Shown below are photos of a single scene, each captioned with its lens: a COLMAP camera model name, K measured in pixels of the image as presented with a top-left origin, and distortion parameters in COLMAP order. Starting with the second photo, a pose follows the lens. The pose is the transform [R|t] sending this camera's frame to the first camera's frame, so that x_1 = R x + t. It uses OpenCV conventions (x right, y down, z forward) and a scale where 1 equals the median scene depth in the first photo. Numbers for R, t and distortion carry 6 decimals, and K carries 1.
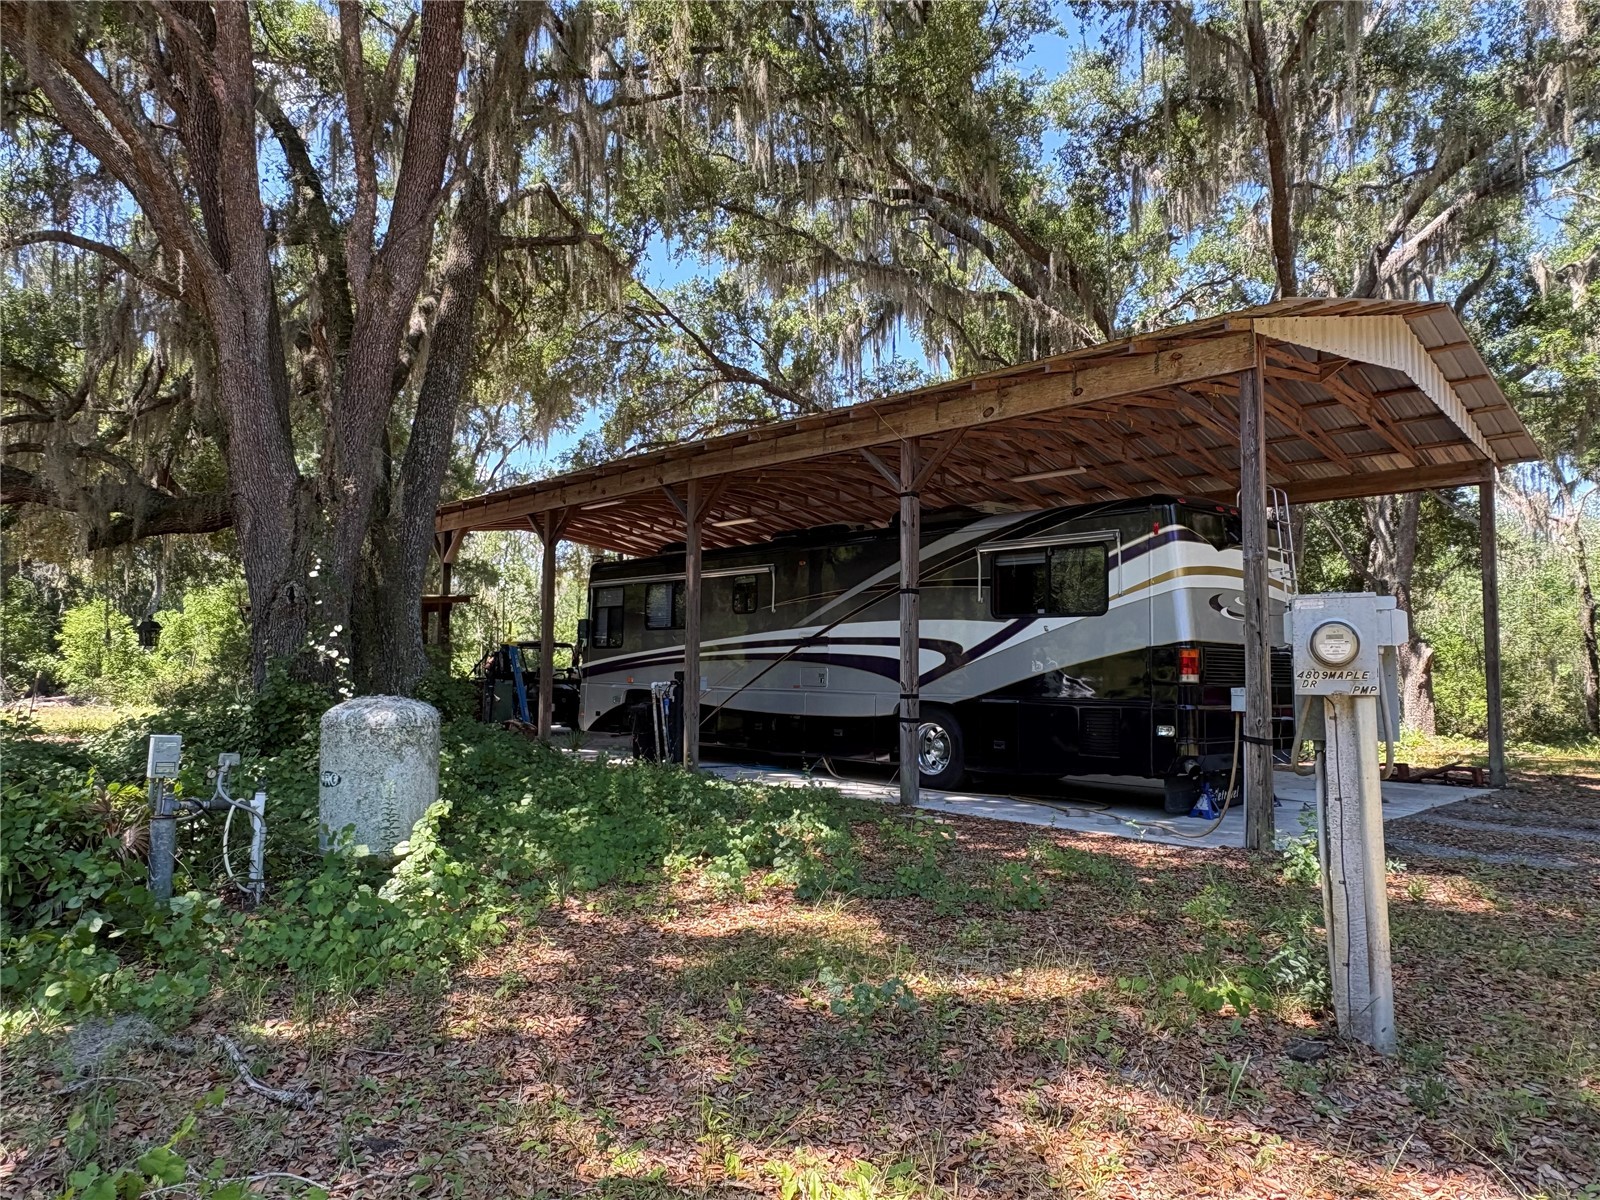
lens RADIAL K [[1054.3, 0, 792.4], [0, 1054.3, 598.2], [0, 0, 1]] dist [0.003210, 0.002110]
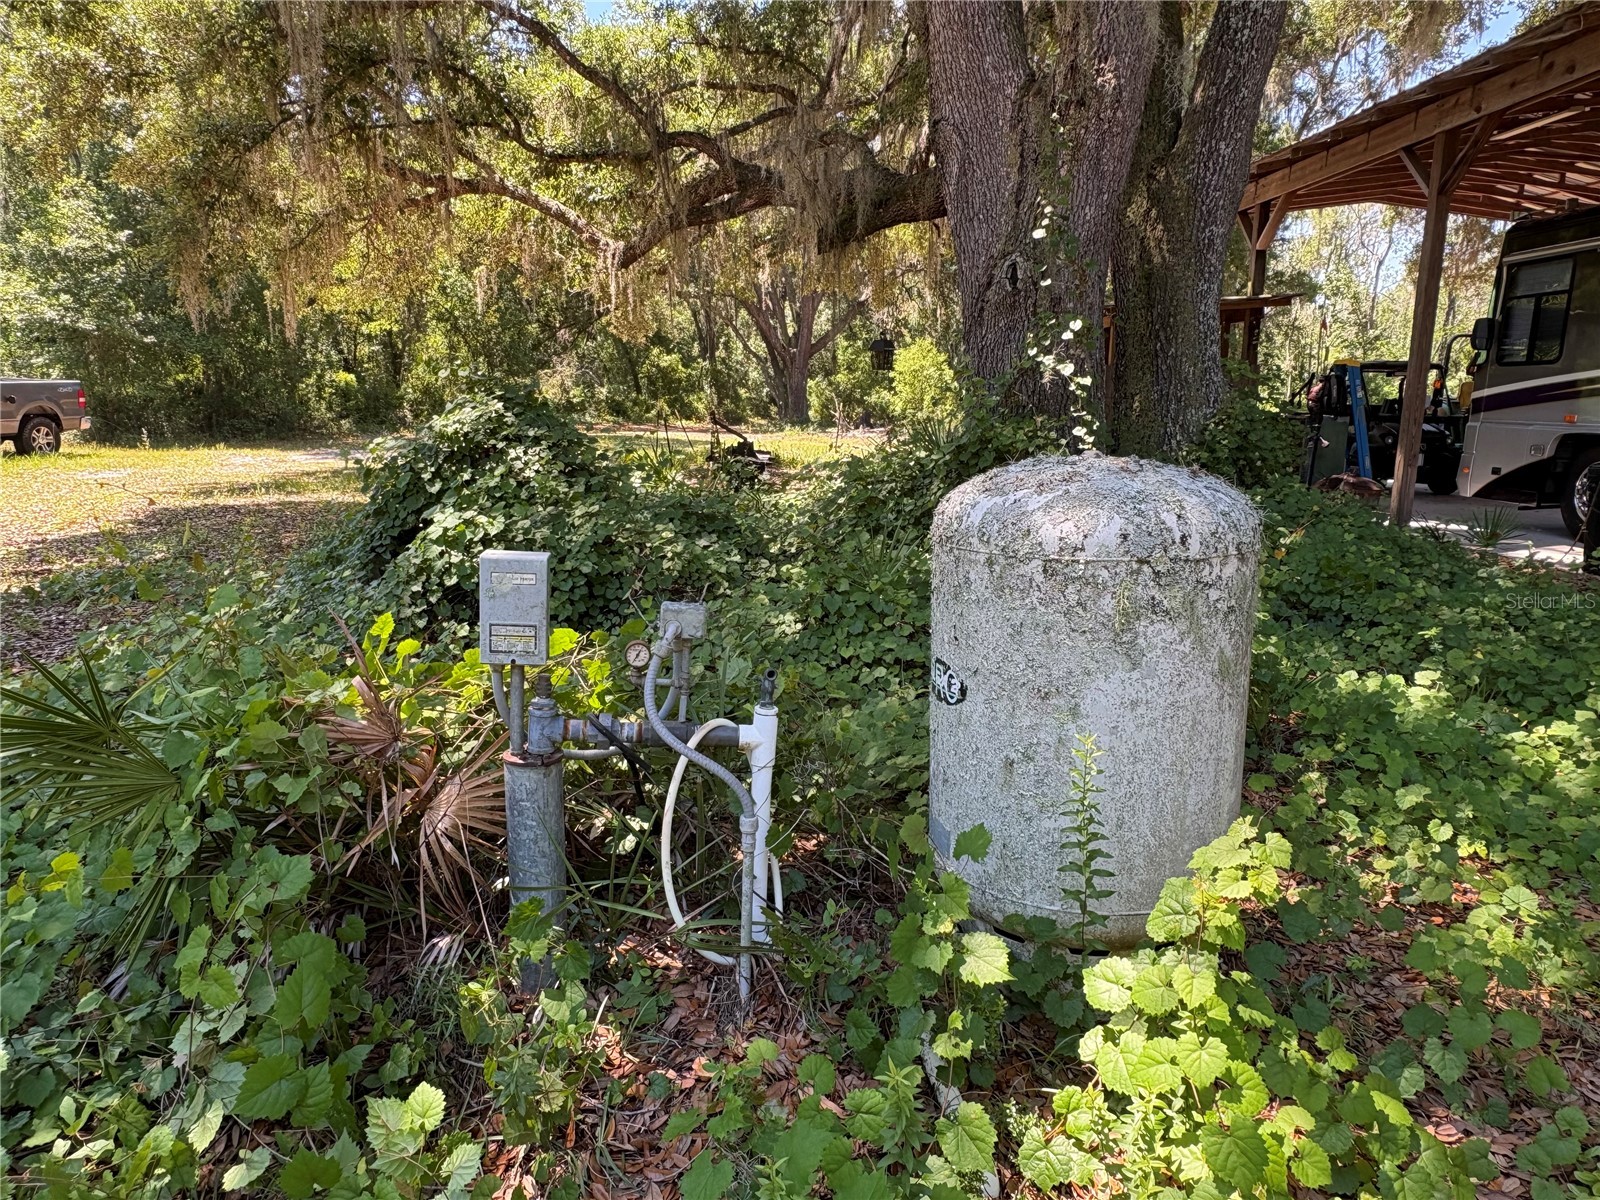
lens RADIAL K [[1054.3, 0, 791.5], [0, 1054.3, 599.3], [0, 0, 1]] dist [0.003210, 0.002110]
pose [[0.754761, 0.120755, -0.644790, -0.084084], [0.042180, 0.971945, 0.231397, 0.019228], [0.654642, -0.201847, 0.728493, 0.241766]]
